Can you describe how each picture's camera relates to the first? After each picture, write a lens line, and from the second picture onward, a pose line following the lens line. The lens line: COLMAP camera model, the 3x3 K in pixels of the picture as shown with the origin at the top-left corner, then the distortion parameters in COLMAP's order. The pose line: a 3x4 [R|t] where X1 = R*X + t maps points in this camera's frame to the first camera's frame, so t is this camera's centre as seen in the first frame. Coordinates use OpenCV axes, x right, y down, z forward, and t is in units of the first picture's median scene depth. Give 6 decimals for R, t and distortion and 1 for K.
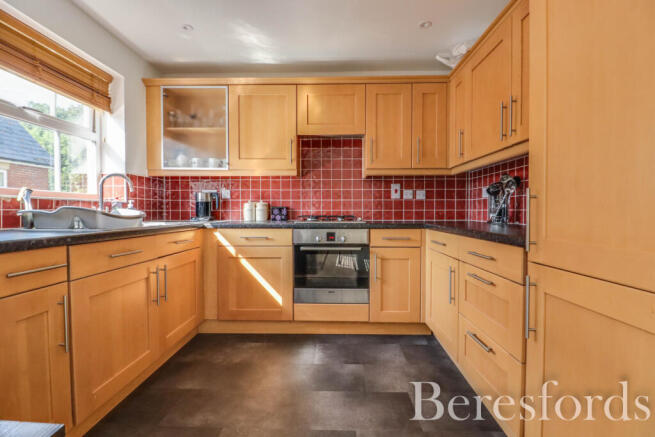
lens RADIAL K [[320.6, 0, 330.1], [0, 320.6, 216.6], [0, 0, 1]] dist [-0.005178, -0.001689]
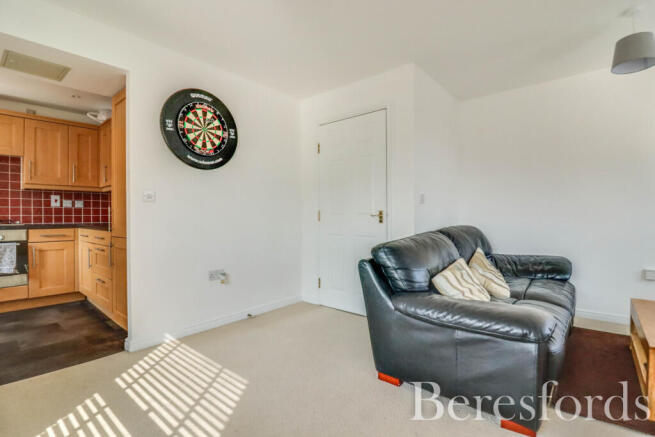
lens RADIAL K [[320.6, 0, 330.1], [0, 320.6, 216.6], [0, 0, 1]] dist [-0.005178, -0.001689]
pose [[0.644072, -0.003685, 0.764956, -0.077684], [0.012824, 0.999900, -0.005980, 0.007380], [-0.764858, 0.013661, 0.644055, -0.769368]]
